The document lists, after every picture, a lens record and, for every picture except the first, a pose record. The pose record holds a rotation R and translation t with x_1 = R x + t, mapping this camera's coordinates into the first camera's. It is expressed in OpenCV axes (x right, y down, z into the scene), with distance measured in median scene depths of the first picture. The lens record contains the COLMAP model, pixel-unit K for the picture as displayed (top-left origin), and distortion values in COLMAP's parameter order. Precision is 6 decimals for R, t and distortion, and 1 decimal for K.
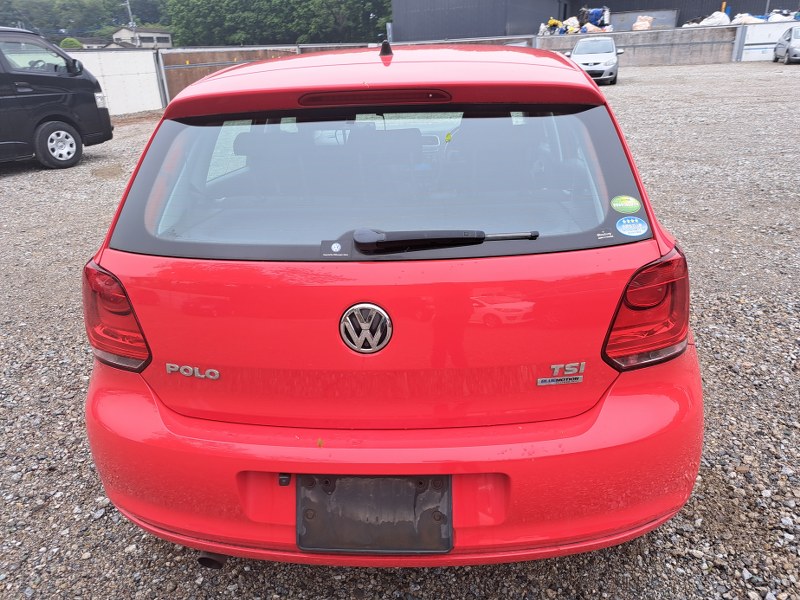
lens RADIAL K [[565.5, 0, 406.1], [0, 565.5, 295.1], [0, 0, 1]] dist [0.023805, 0.000063]
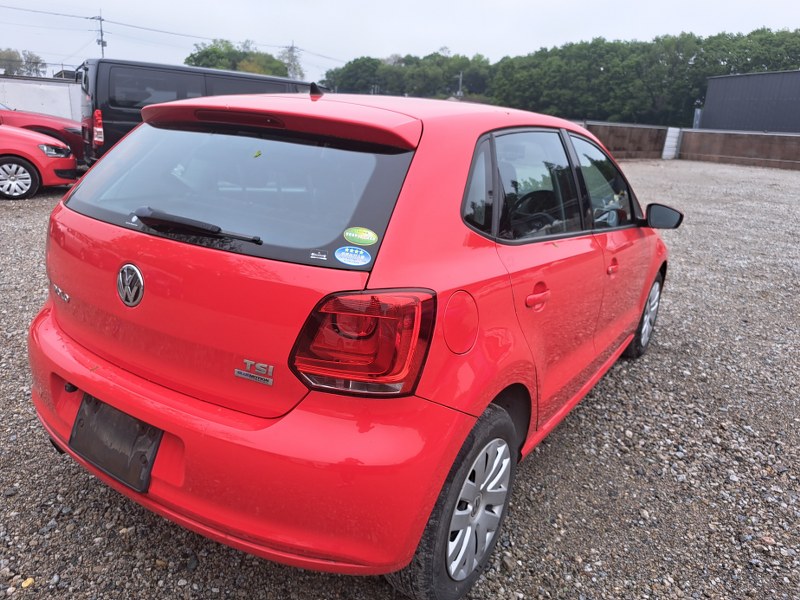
lens RADIAL K [[574.4, 0, 397.2], [0, 574.4, 294.8], [0, 0, 1]] dist [0.015554, -0.002897]
pose [[0.863190, 0.231738, -0.448553, 0.119741], [-0.283195, 0.957749, -0.050171, -0.002806], [0.417975, 0.170335, 0.892347, 0.012884]]
